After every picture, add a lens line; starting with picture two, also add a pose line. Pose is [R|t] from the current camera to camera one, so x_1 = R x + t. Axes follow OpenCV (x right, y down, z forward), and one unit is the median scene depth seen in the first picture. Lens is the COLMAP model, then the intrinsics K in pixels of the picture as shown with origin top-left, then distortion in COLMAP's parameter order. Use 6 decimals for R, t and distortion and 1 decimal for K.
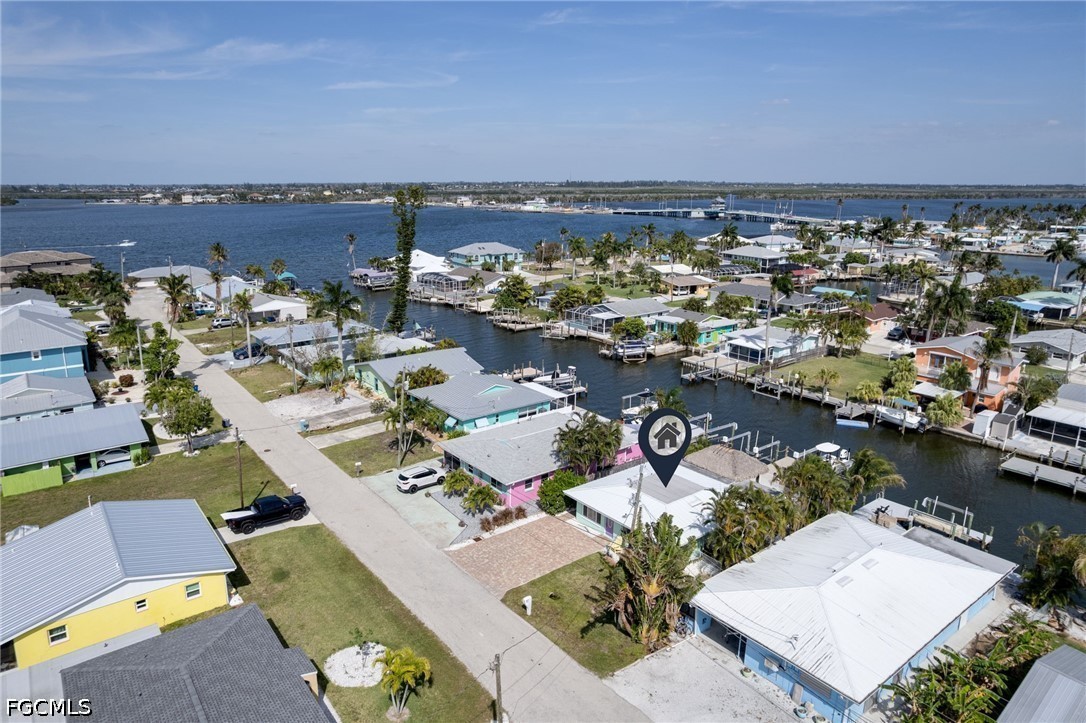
lens RADIAL K [[678.2, 0, 543.0], [0, 678.2, 361.5], [0, 0, 1]] dist [0.001386, 0.000671]
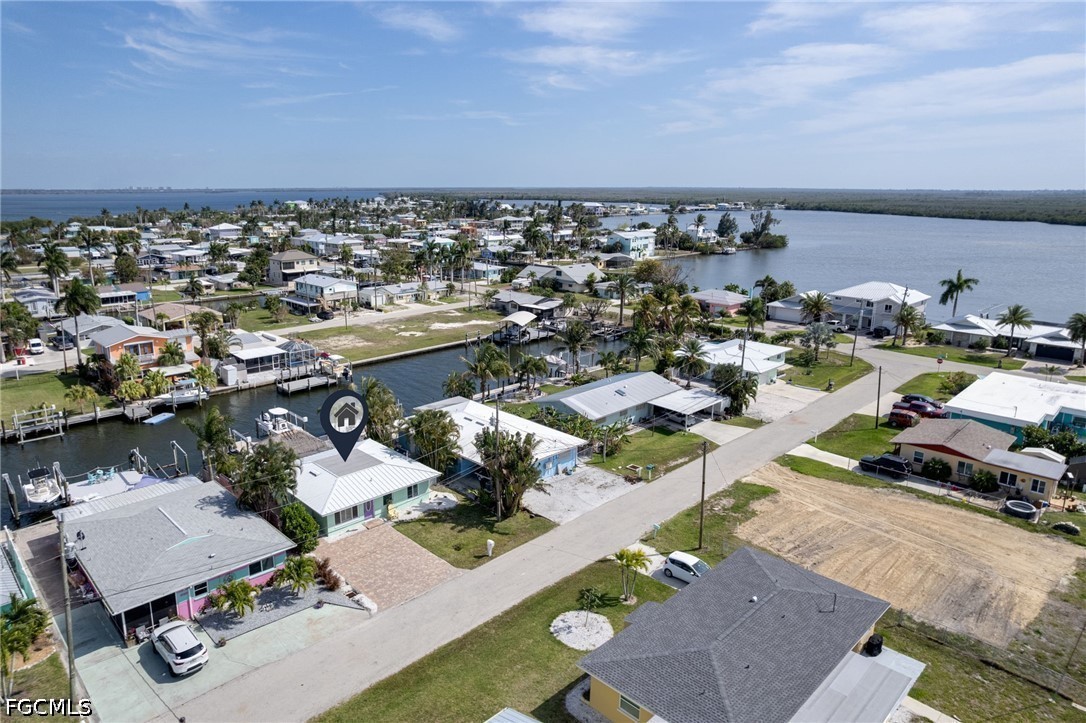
lens RADIAL K [[678.2, 0, 543.0], [0, 678.2, 361.5], [0, 0, 1]] dist [0.001386, 0.000671]
pose [[-0.122537, -0.249985, 0.960465, -0.579865], [0.251015, 0.928486, 0.273687, -0.124242], [-0.960196, 0.274628, -0.051024, 0.489903]]
